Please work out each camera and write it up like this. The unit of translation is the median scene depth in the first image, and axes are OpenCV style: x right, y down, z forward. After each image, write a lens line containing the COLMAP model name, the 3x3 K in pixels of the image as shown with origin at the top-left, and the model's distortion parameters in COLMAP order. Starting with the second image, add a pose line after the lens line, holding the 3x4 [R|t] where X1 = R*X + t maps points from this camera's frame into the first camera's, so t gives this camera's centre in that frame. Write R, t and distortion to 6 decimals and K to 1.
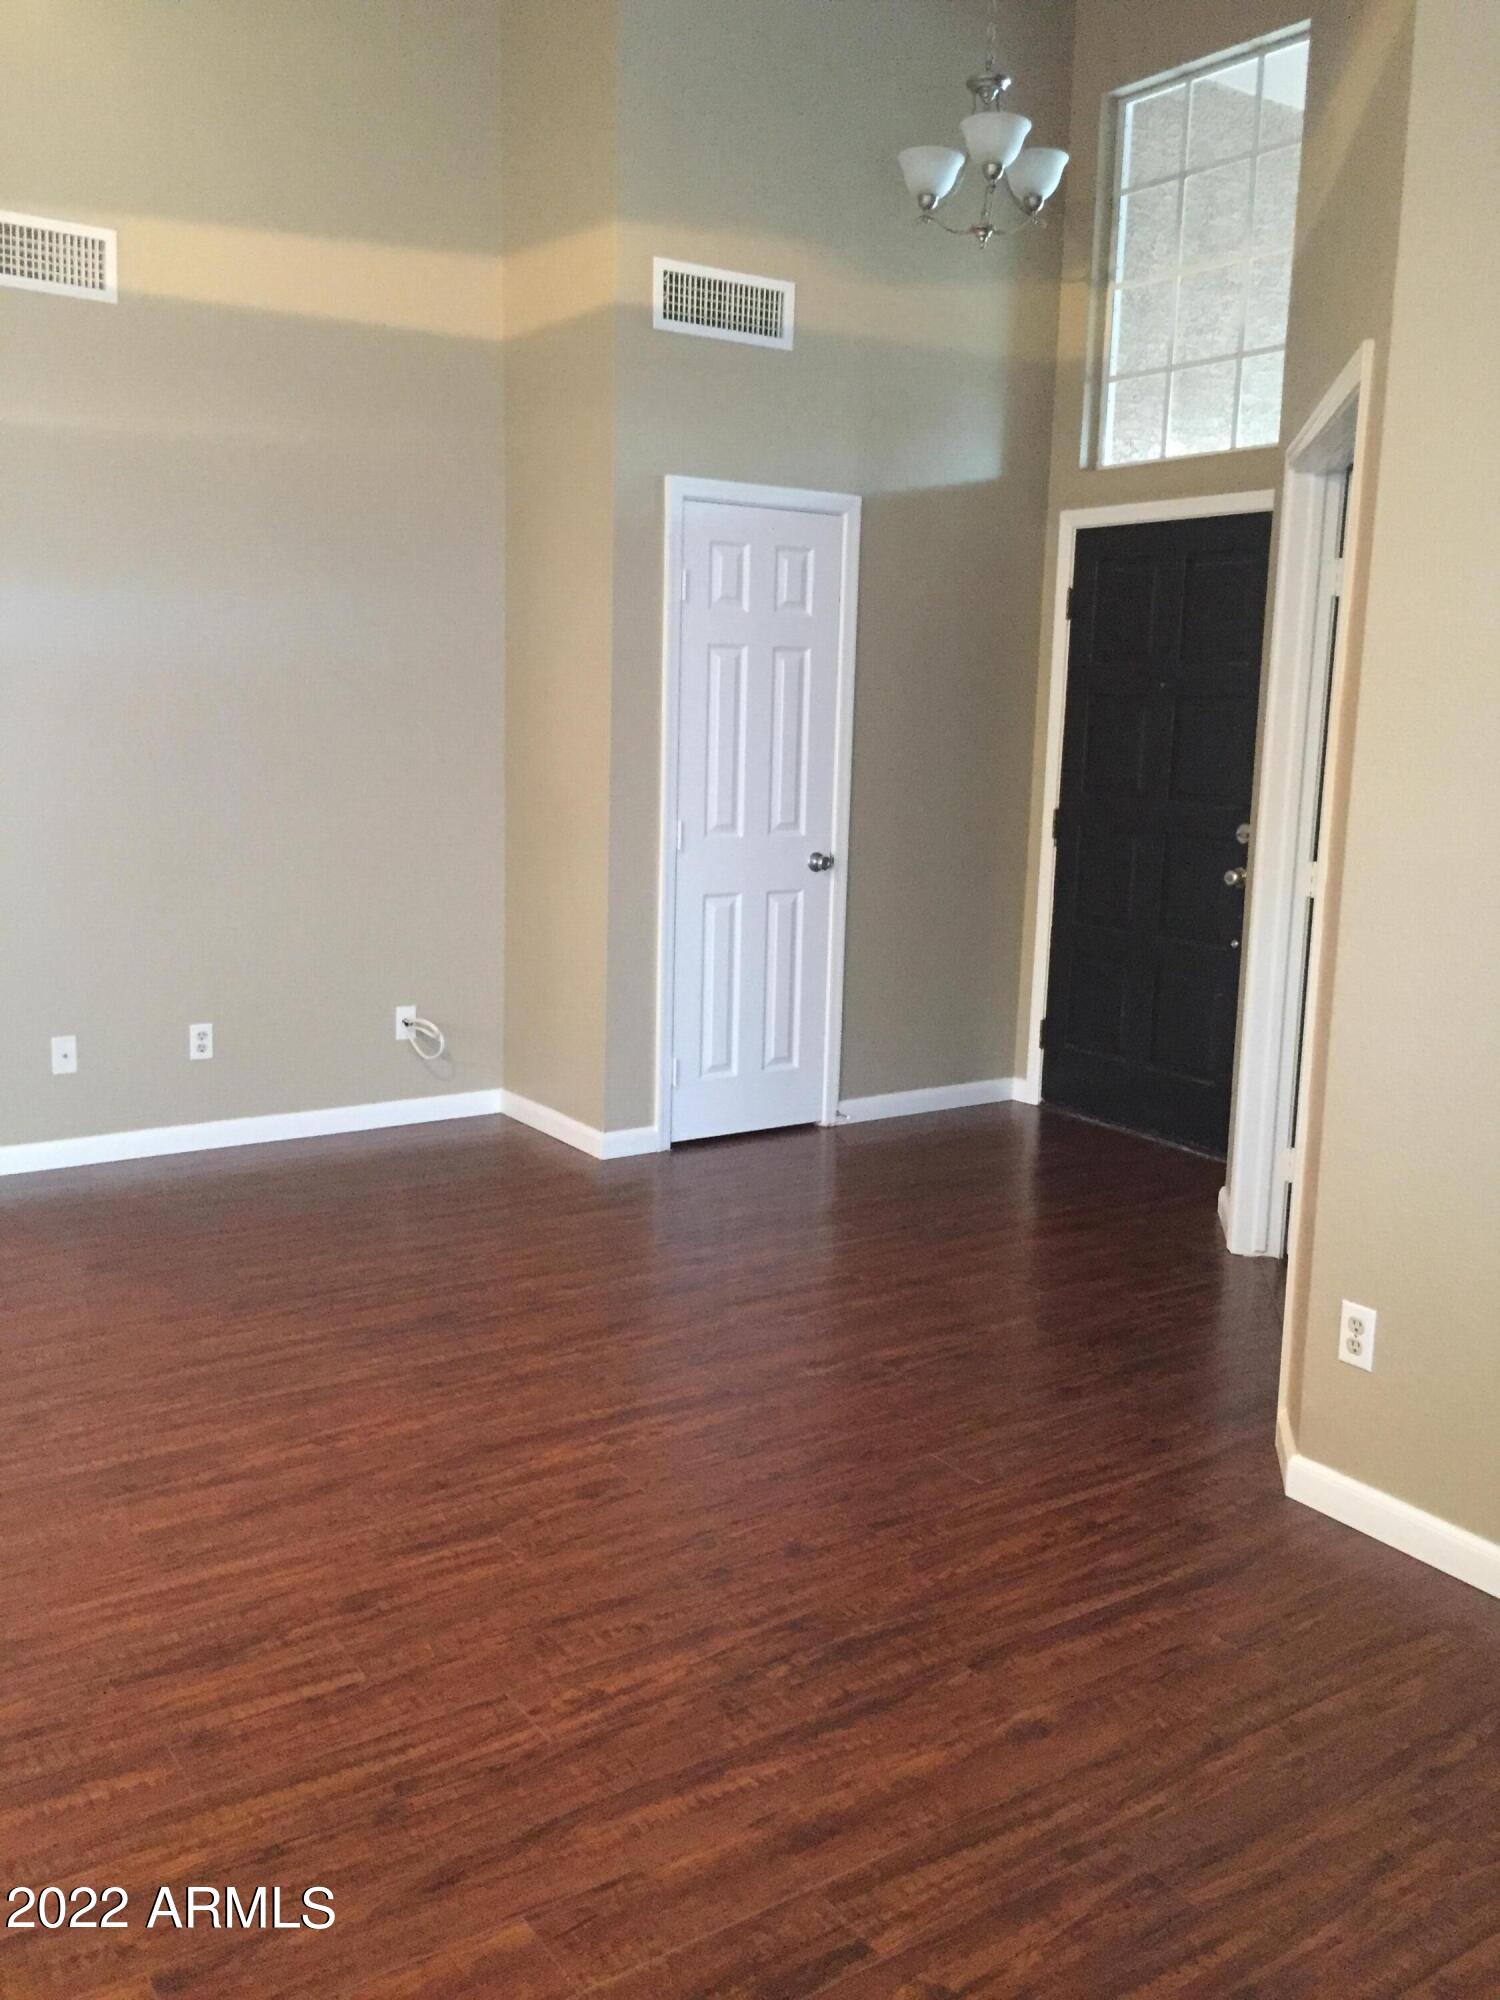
lens RADIAL K [[1710.8, 0, 750.0], [0, 1710.8, 1000.0], [0, 0, 1]] dist [0.056223, -0.001092]
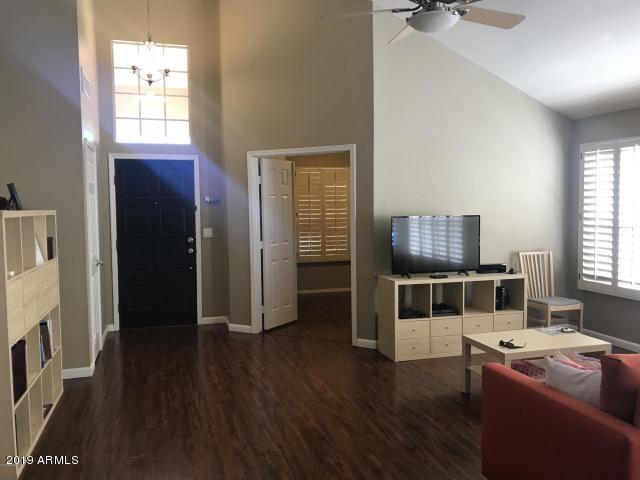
lens RADIAL K [[536.2, 0, 320.0], [0, 536.2, 240.0], [0, 0, 1]] dist [0.000906, 0.000339]
pose [[0.301673, -0.086597, 0.949471, -1.089204], [0.183446, 0.982531, 0.031326, -0.114593], [-0.935597, 0.164726, 0.312289, 0.490100]]
